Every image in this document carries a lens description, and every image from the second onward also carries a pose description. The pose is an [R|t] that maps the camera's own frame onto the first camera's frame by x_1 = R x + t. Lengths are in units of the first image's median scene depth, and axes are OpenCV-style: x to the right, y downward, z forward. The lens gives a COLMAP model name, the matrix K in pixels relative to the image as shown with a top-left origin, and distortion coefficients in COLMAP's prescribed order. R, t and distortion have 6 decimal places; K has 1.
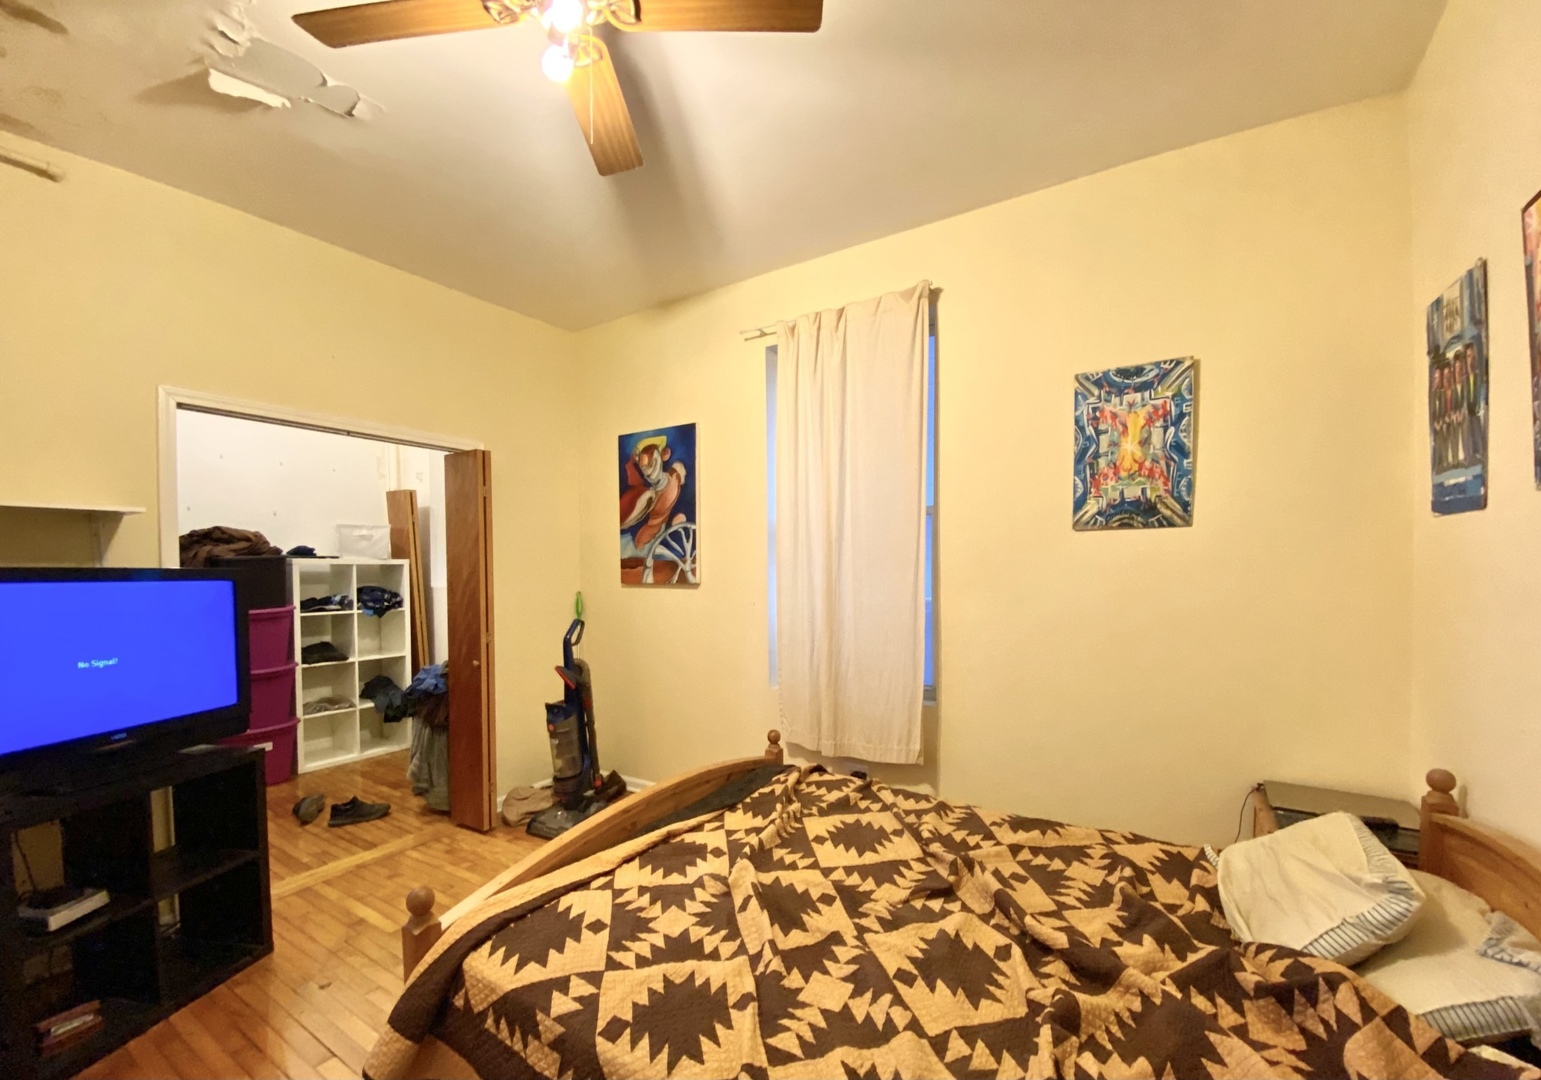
lens RADIAL K [[625.0, 0, 770.8], [0, 625.0, 586.8], [0, 0, 1]] dist [0.030595, -0.025118]
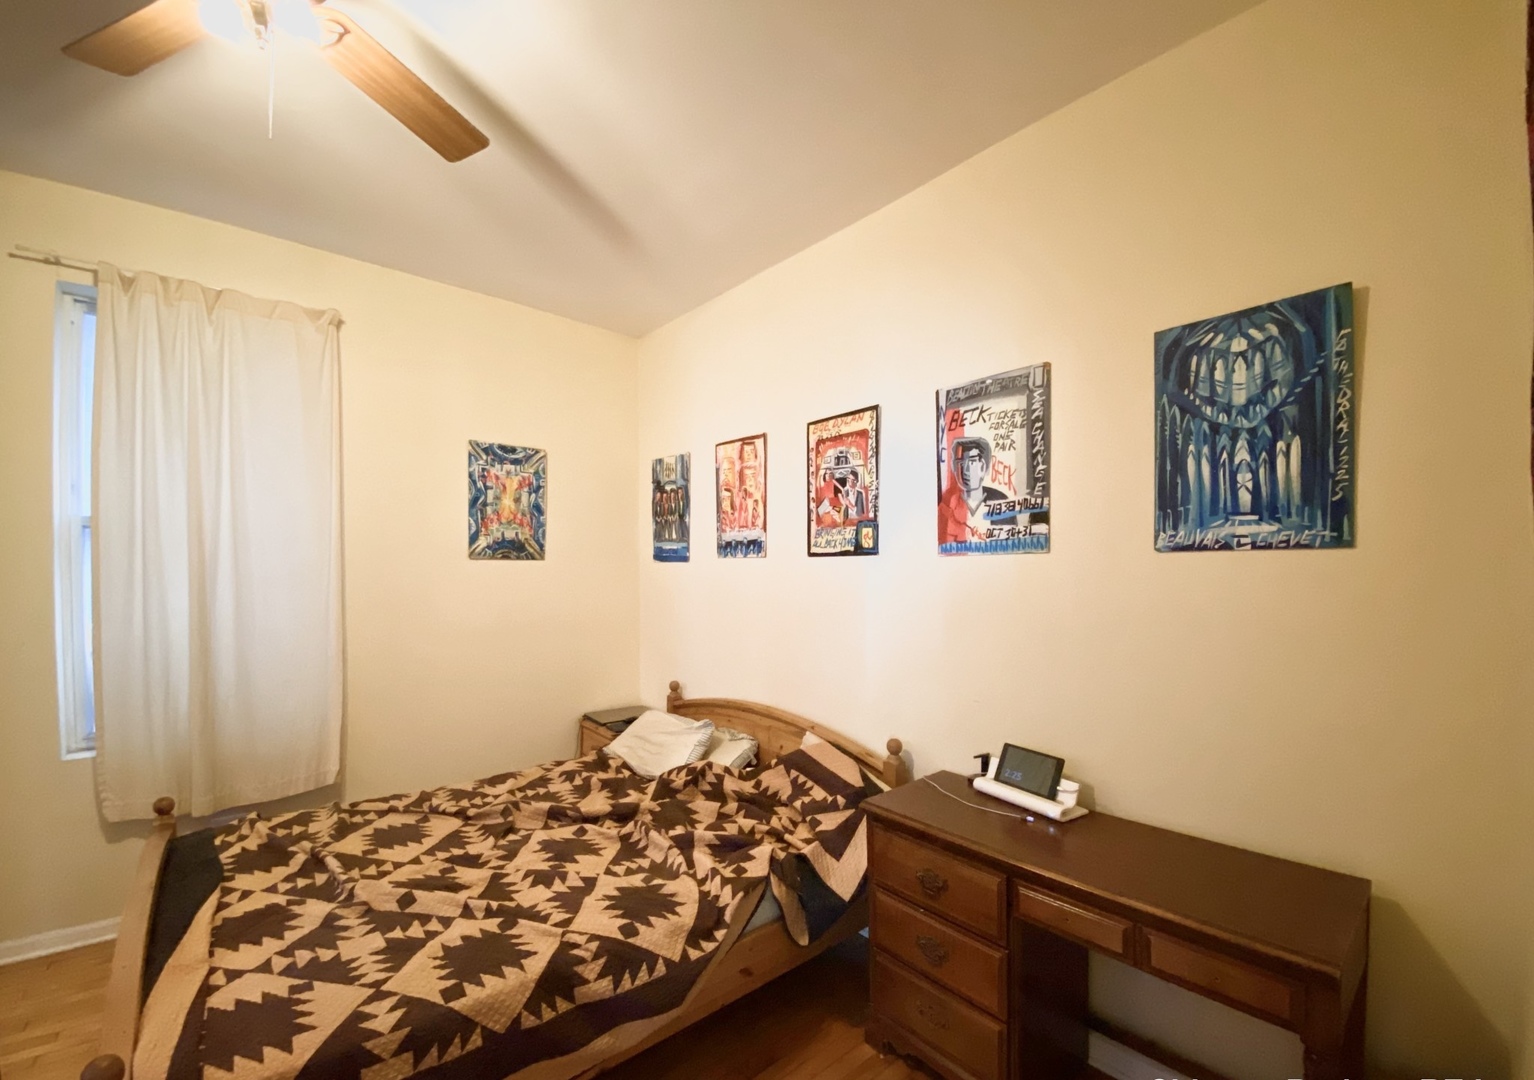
lens RADIAL K [[622.2, 0, 767.3], [0, 622.2, 586.6], [0, 0, 1]] dist [0.030595, -0.025118]
pose [[0.289557, -0.010977, 0.957098, -0.741705], [0.023661, 0.999711, 0.004308, -0.030171], [-0.956868, 0.021398, 0.289733, 0.050500]]
